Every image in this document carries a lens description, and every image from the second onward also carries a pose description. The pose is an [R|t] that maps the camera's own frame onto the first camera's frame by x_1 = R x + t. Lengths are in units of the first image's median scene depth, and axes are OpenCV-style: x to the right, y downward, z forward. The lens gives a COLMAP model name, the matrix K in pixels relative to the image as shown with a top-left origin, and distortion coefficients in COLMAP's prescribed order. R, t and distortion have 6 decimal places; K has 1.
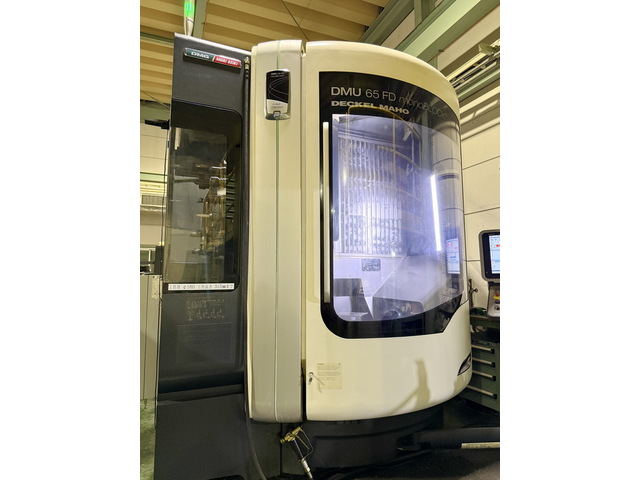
lens RADIAL K [[347.8, 0, 315.8], [0, 347.8, 243.5], [0, 0, 1]] dist [0.011658, -0.008430]
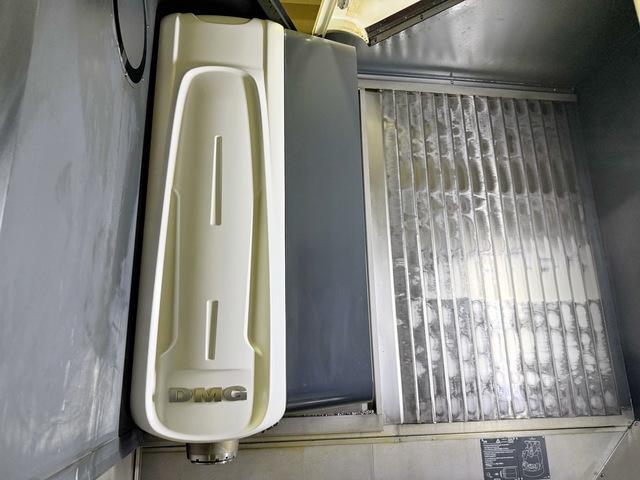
lens RADIAL K [[454.0, 0, 309.8], [0, 454.0, 244.0], [0, 0, 1]] dist [0.035608, -0.027321]
pose [[0.963656, -0.080558, -0.254711, 0.123490], [0.040520, 0.986495, -0.158698, -0.081986], [0.264056, 0.142610, 0.953906, 0.645447]]
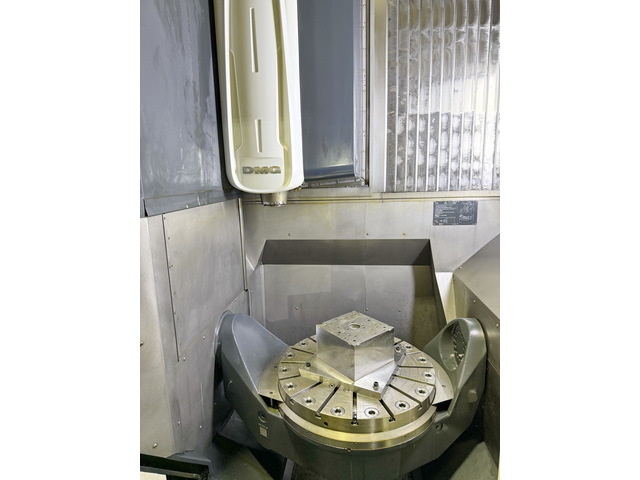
lens RADIAL K [[347.8, 0, 321.8], [0, 347.8, 241.6], [0, 0, 1]] dist [0.011658, -0.008430]
pose [[0.870388, 0.076421, -0.486400, 0.289603], [0.065423, 0.961171, 0.268086, -0.057552], [0.488001, -0.265160, 0.831592, 0.558910]]
